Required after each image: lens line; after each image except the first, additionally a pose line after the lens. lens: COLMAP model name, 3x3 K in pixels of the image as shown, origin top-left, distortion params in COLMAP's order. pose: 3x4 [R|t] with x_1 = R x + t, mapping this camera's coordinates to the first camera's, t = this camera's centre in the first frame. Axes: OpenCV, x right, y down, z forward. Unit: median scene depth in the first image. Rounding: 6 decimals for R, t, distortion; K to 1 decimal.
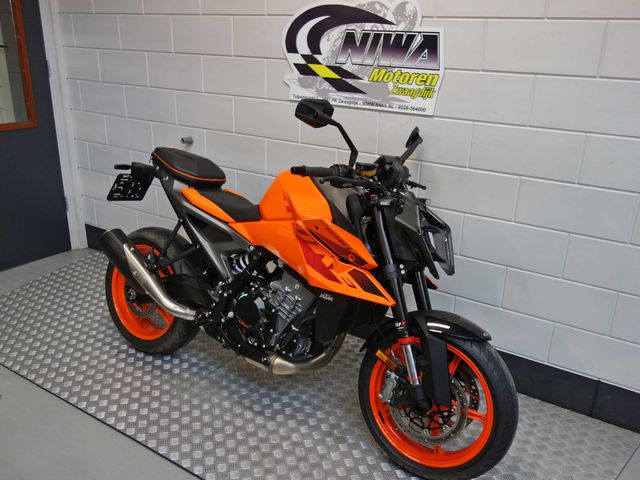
lens RADIAL K [[556.3, 0, 320.0], [0, 556.3, 240.0], [0, 0, 1]] dist [0.003581, 0.003730]
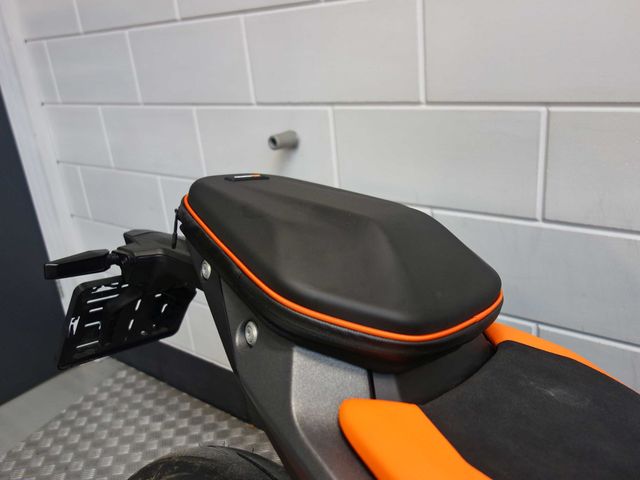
lens RADIAL K [[556.3, 0, 320.0], [0, 556.3, 240.0], [0, 0, 1]] dist [0.003581, 0.003730]
pose [[0.988703, -0.082367, -0.125225, -0.202772], [0.084022, 0.996432, 0.007981, -0.131941], [0.124121, -0.018413, 0.992096, 0.732478]]
